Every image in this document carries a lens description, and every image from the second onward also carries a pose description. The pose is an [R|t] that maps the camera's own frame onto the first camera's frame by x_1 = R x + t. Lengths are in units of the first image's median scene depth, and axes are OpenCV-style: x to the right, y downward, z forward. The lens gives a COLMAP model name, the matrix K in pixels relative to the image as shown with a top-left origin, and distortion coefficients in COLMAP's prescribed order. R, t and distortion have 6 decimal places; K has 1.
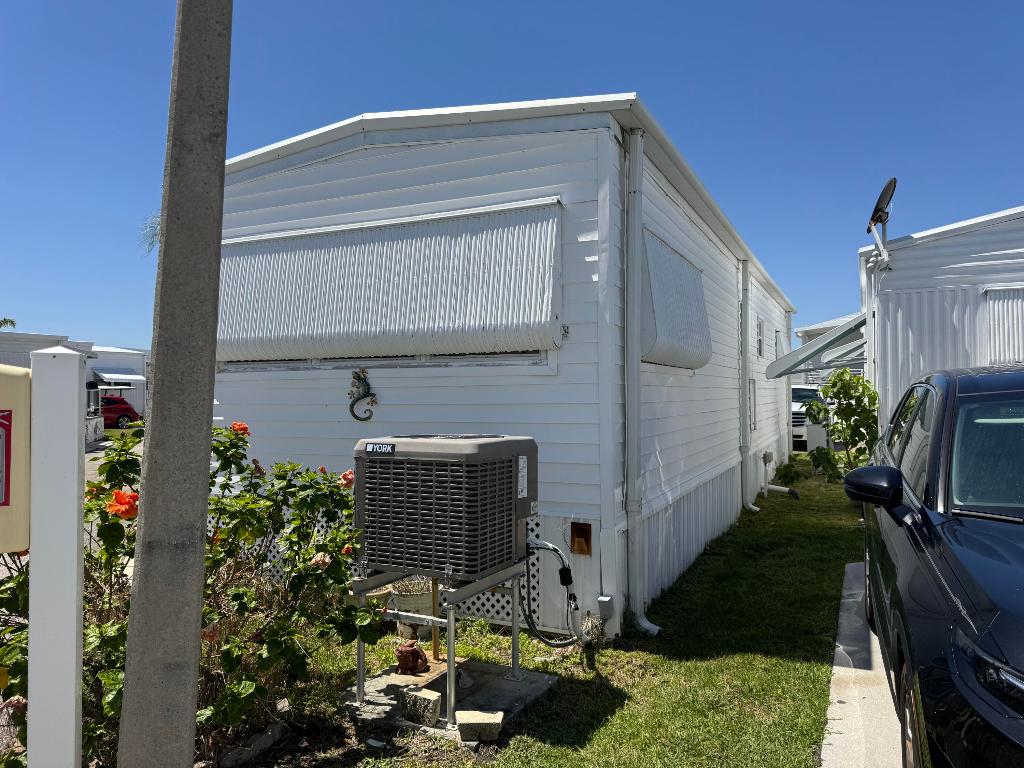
lens RADIAL K [[728.8, 0, 512.0], [0, 728.8, 384.0], [0, 0, 1]] dist [0.105222, -0.163093]
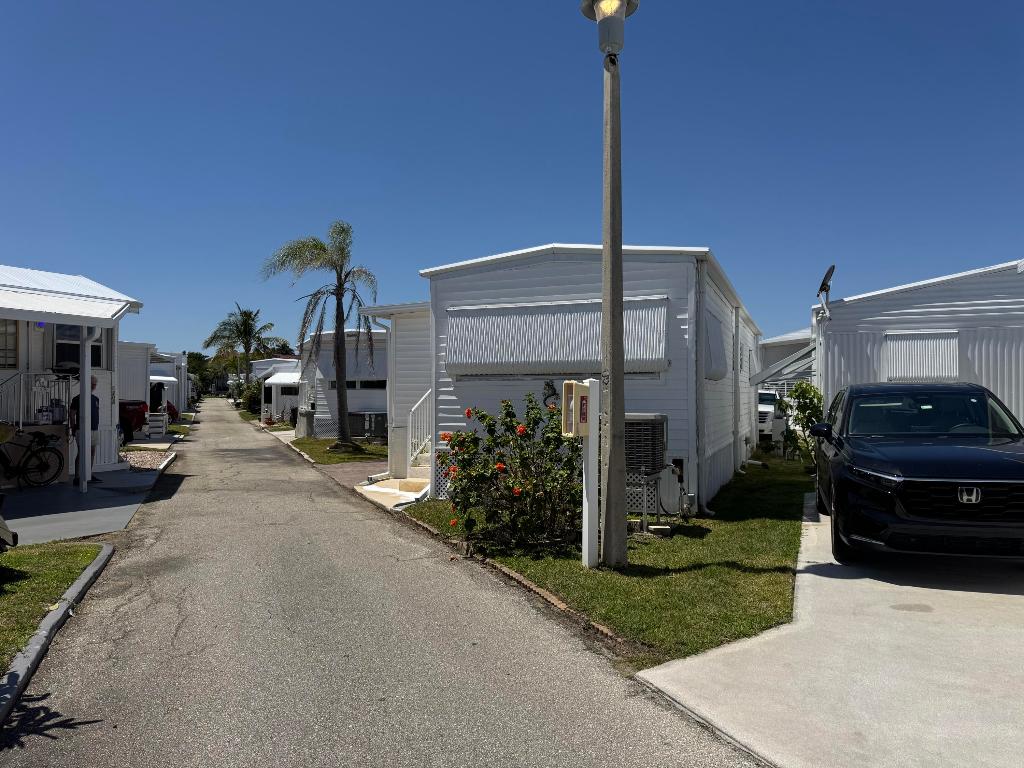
lens RADIAL K [[728.8, 0, 512.0], [0, 728.8, 384.0], [0, 0, 1]] dist [0.105222, -0.163093]
pose [[0.998129, 0.006786, 0.060758, -0.364829], [-0.006494, 0.999966, -0.005017, -0.000896], [-0.060790, 0.004613, 0.998140, -0.737301]]
